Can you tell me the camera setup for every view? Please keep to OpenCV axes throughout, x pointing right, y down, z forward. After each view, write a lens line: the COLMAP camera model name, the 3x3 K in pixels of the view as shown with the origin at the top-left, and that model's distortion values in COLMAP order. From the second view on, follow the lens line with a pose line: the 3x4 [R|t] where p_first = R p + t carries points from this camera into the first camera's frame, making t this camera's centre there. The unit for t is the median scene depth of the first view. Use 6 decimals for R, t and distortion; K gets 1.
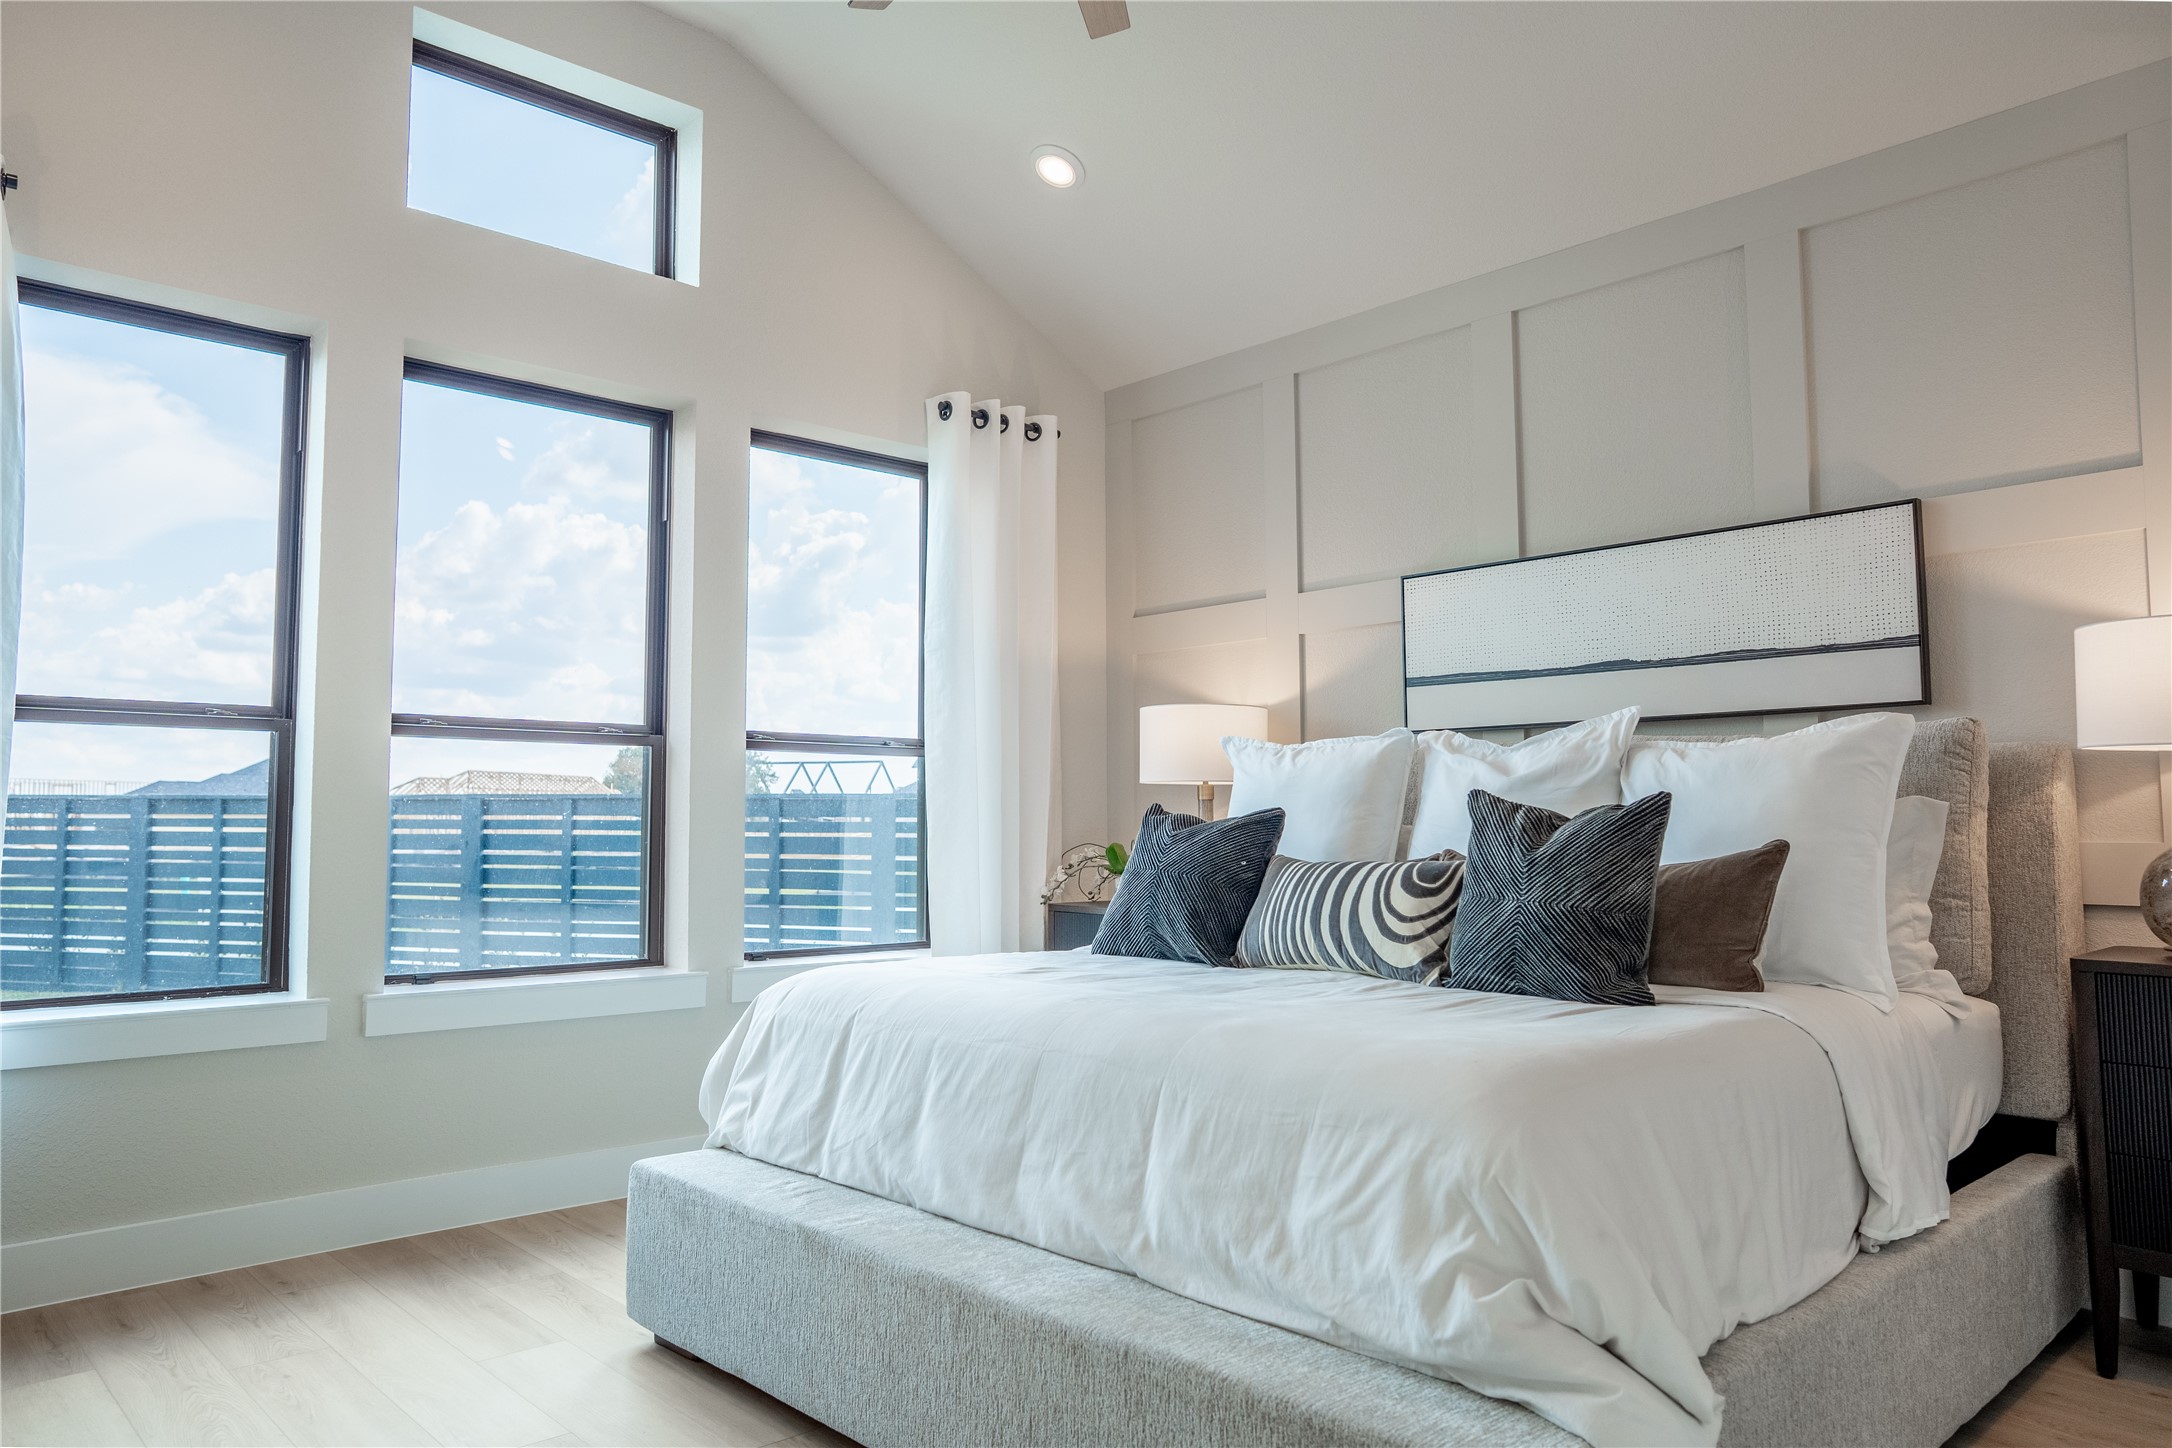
lens RADIAL K [[1434.8, 0, 1096.6], [0, 1434.8, 737.8], [0, 0, 1]] dist [-0.026148, 0.002714]
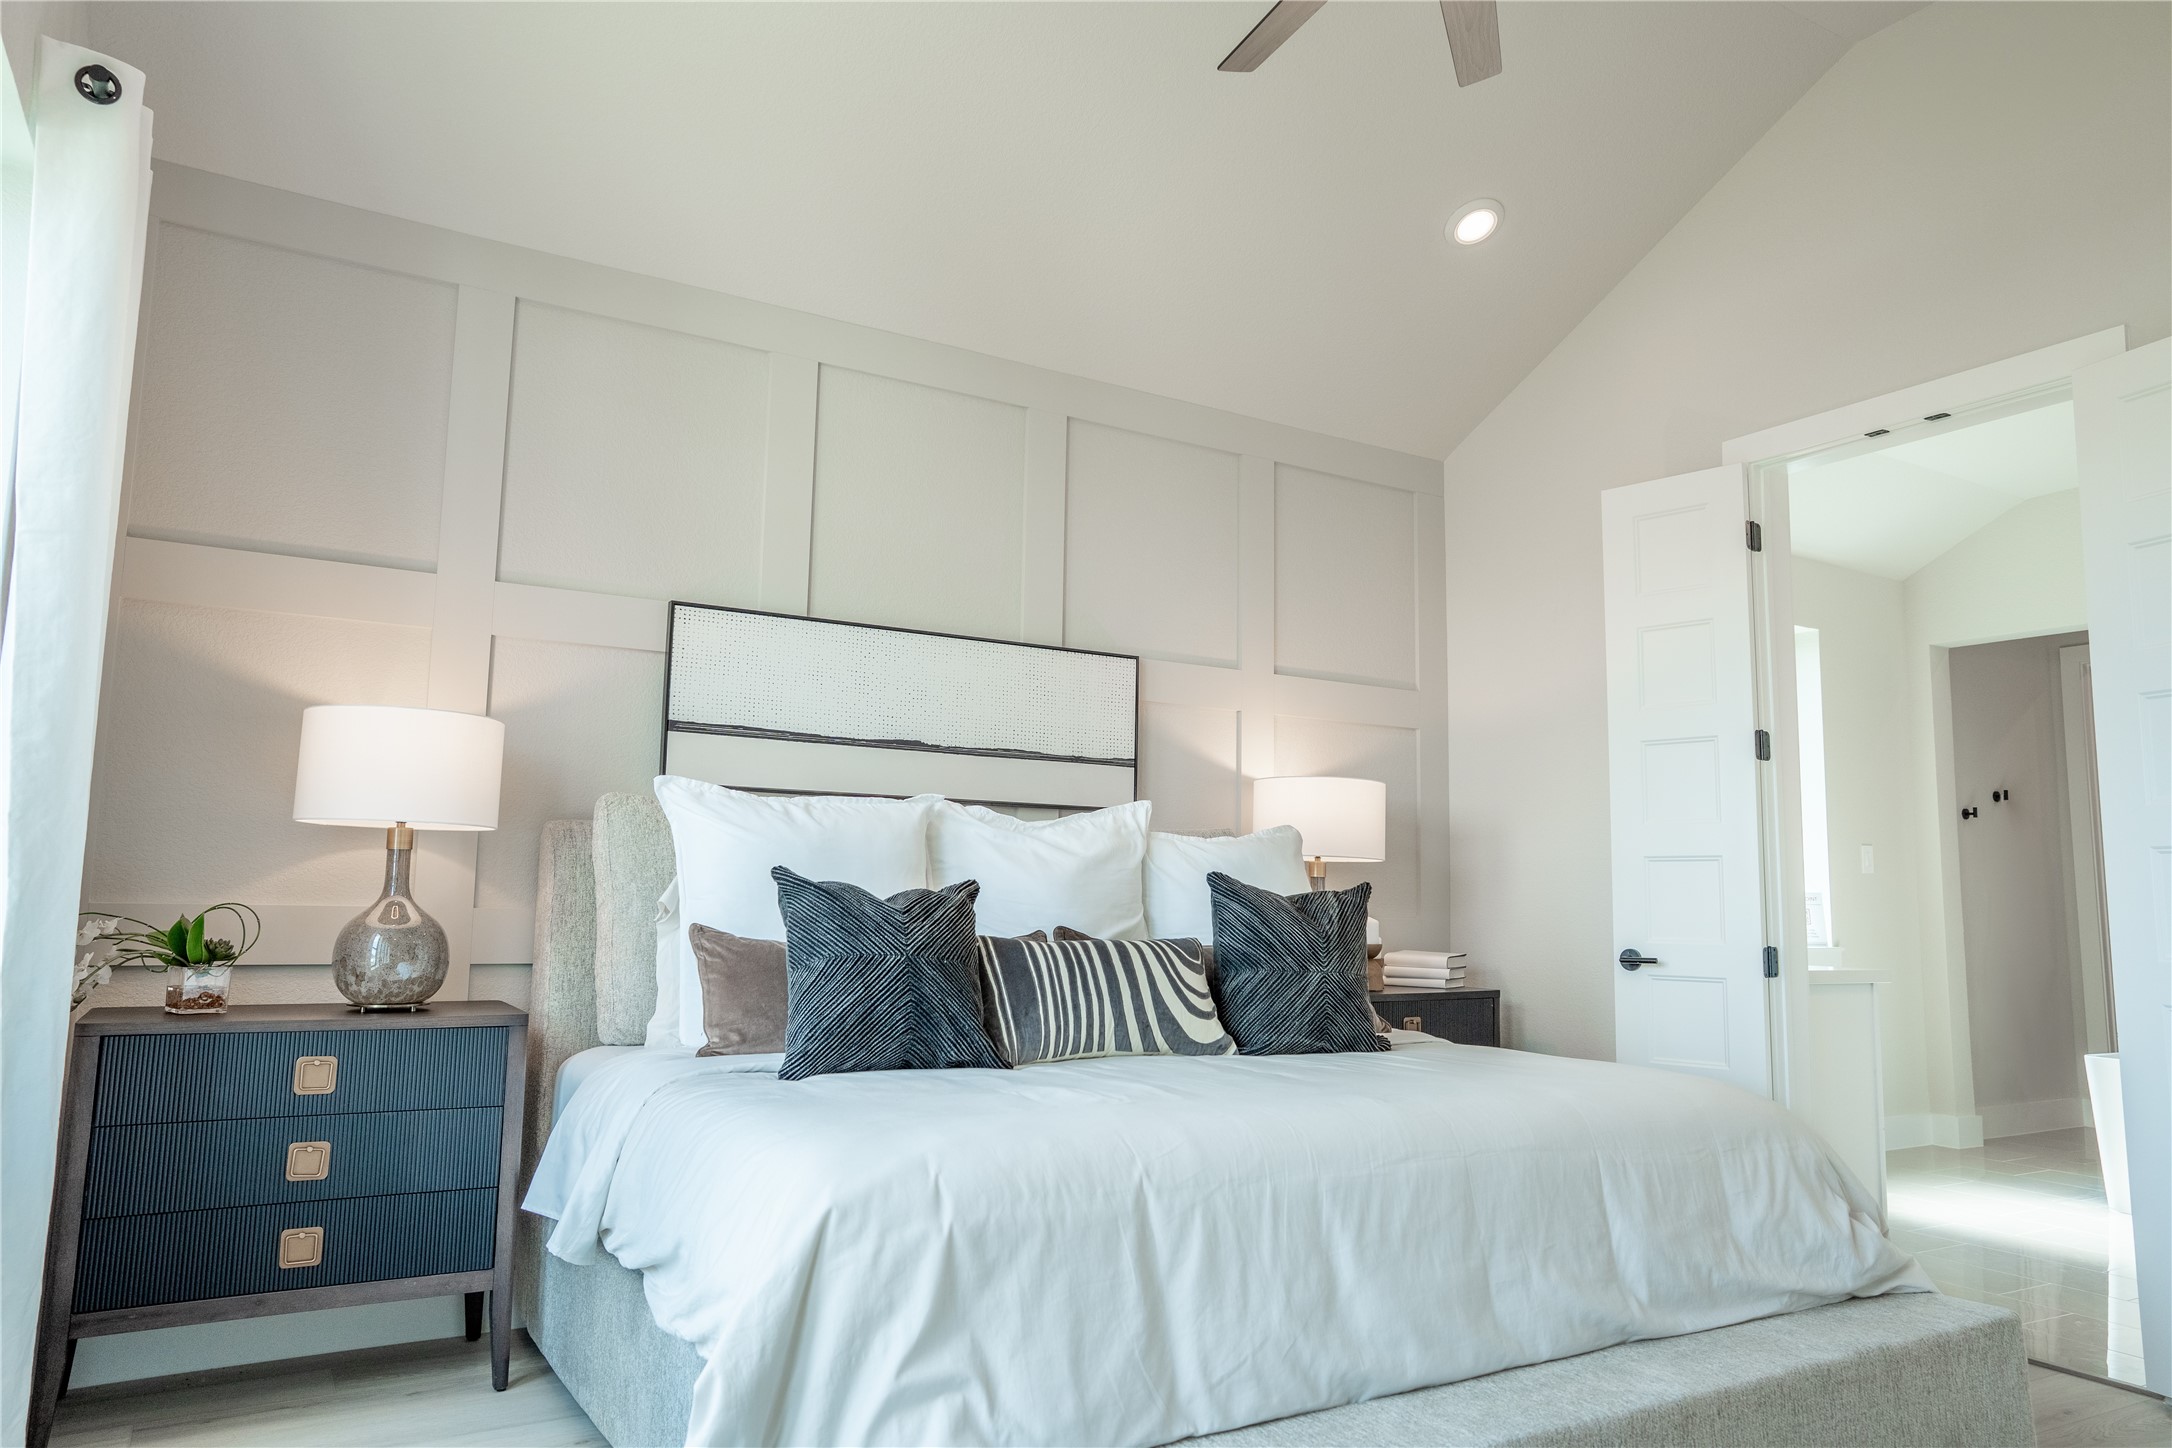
lens RADIAL K [[1423.5, 0, 1086.0], [0, 1423.5, 724.0], [0, 0, 1]] dist [0.000607, 0.001857]
pose [[0.218625, 0.124199, 0.967873, -0.916921], [-0.080480, 0.990783, -0.108960, 0.055254], [-0.972485, -0.054074, 0.226605, 0.942658]]
